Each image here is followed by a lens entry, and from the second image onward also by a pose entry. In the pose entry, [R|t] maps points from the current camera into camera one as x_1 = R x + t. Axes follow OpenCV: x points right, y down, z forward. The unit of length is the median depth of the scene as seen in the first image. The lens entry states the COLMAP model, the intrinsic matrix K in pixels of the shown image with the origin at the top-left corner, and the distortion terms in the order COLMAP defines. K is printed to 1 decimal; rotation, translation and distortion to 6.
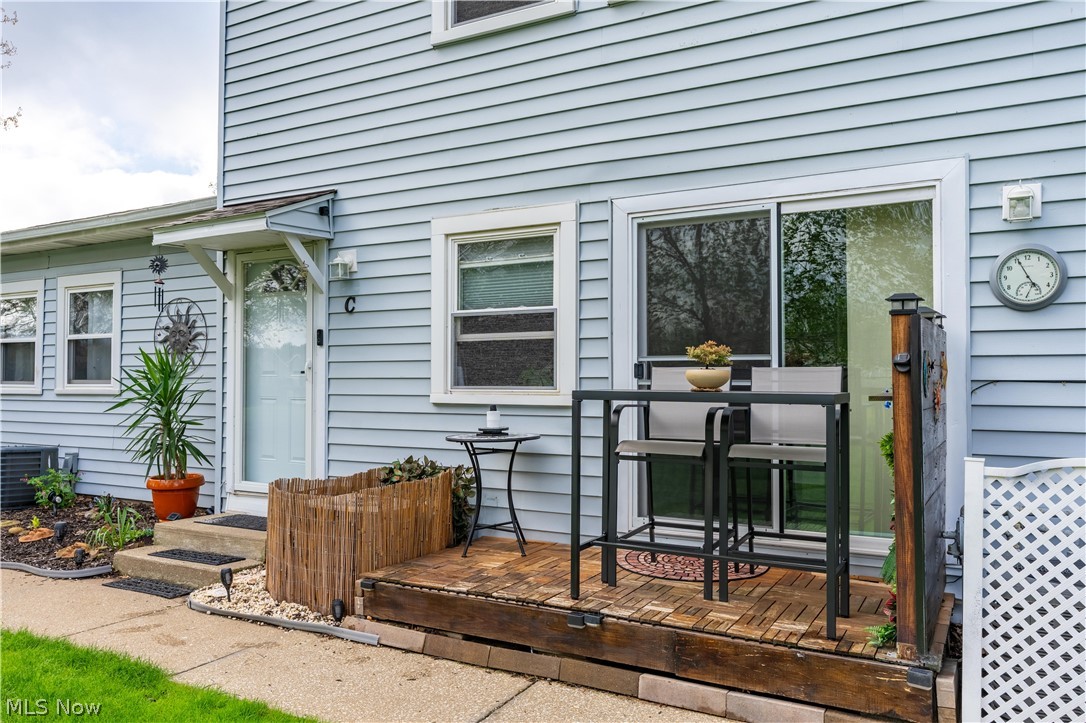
lens RADIAL K [[808.8, 0, 540.0], [0, 808.8, 357.5], [0, 0, 1]] dist [0.014155, -0.000499]
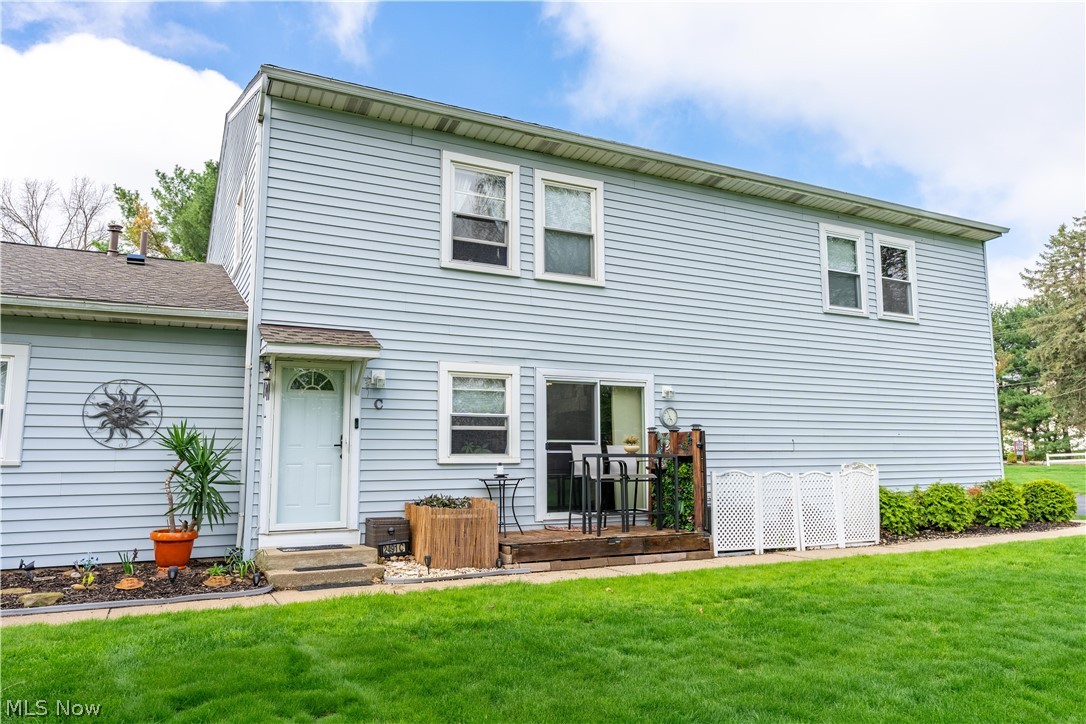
lens RADIAL K [[764.9, 0, 542.3], [0, 764.9, 360.5], [0, 0, 1]] dist [0.002352, -0.001496]
pose [[0.549035, 0.101744, 0.829584, -1.449388], [-0.019124, 0.993832, -0.109231, 0.010273], [-0.835581, 0.044106, 0.547594, -0.130099]]
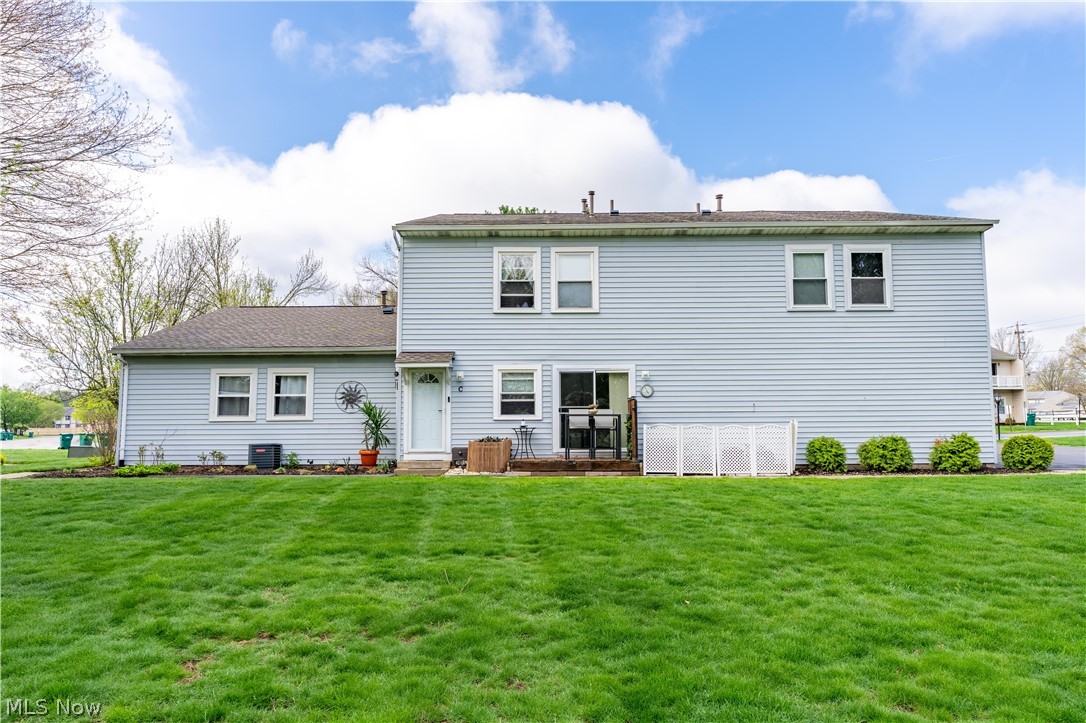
lens RADIAL K [[731.8, 0, 543.6], [0, 731.8, 363.0], [0, 0, 1]] dist [0.001888, -0.000988]
pose [[0.879203, 0.030242, 0.475487, -1.407210], [-0.006810, 0.998679, -0.050926, -0.026240], [-0.476400, 0.041536, 0.878247, -1.772979]]
